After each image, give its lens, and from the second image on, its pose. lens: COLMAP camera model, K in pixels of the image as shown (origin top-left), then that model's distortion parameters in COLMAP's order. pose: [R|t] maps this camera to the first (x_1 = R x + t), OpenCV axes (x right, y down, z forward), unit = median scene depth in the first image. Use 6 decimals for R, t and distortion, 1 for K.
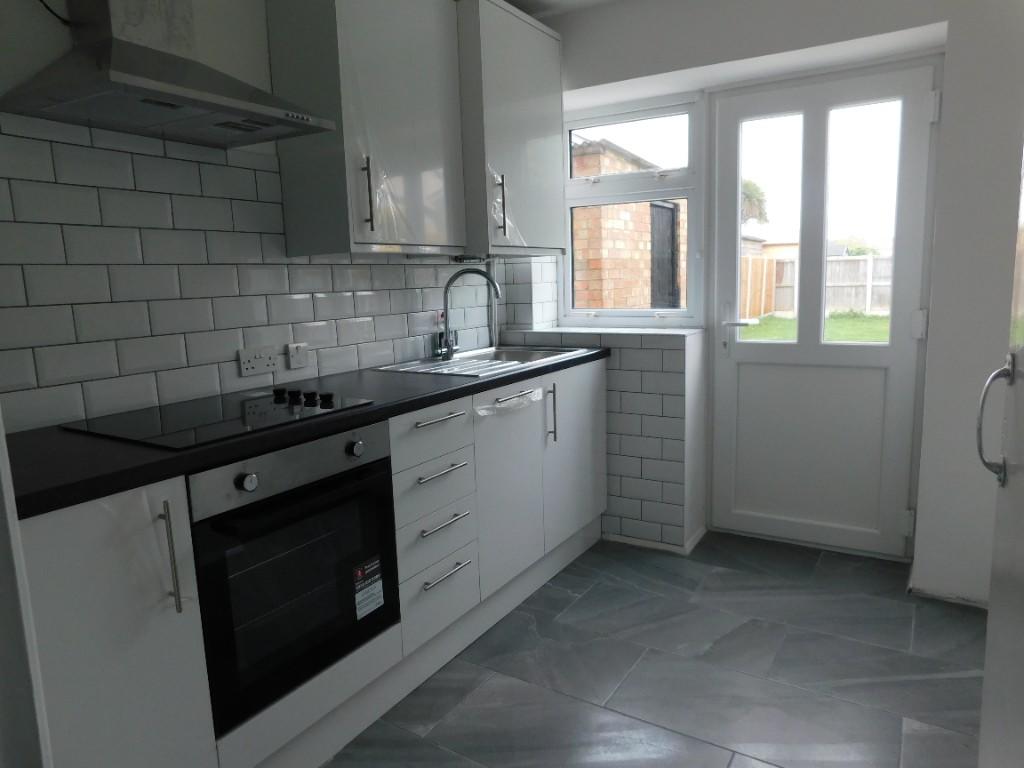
lens RADIAL K [[681.1, 0, 512.0], [0, 681.1, 384.0], [0, 0, 1]] dist [-0.074206, 0.075589]
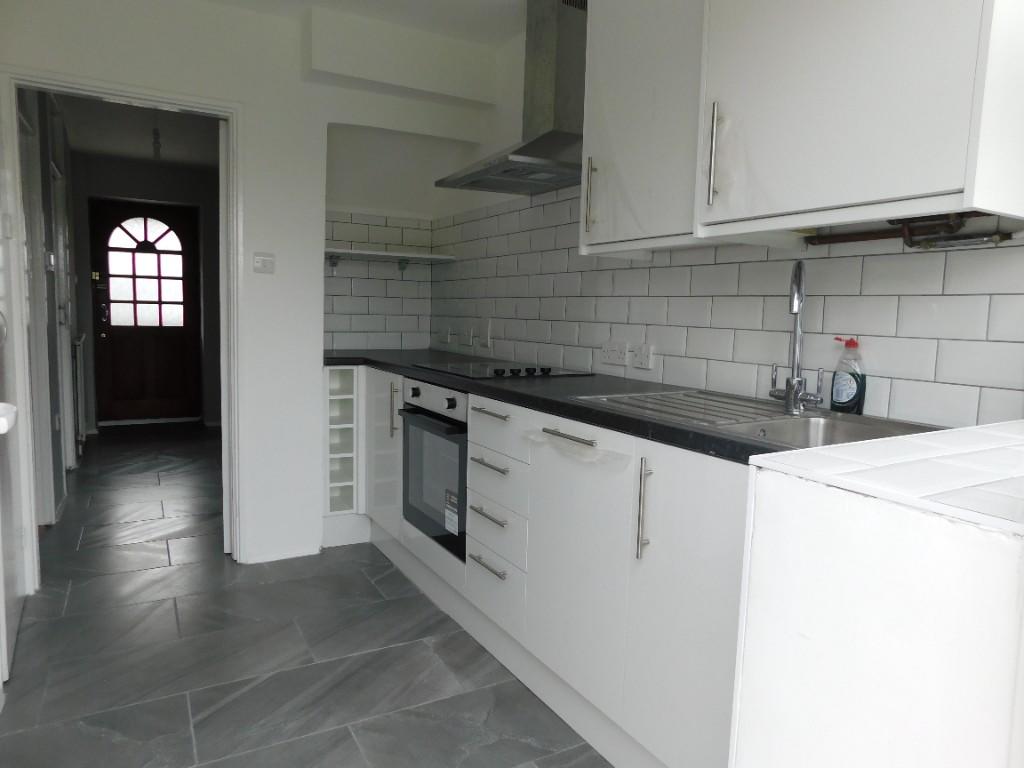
lens RADIAL K [[681.1, 0, 512.0], [0, 681.1, 384.0], [0, 0, 1]] dist [-0.074206, 0.075589]
pose [[-0.477971, 0.103179, -0.872294, 0.786844], [-0.149403, 0.969057, 0.196489, -0.202710], [0.865576, 0.224239, -0.447766, 1.487352]]
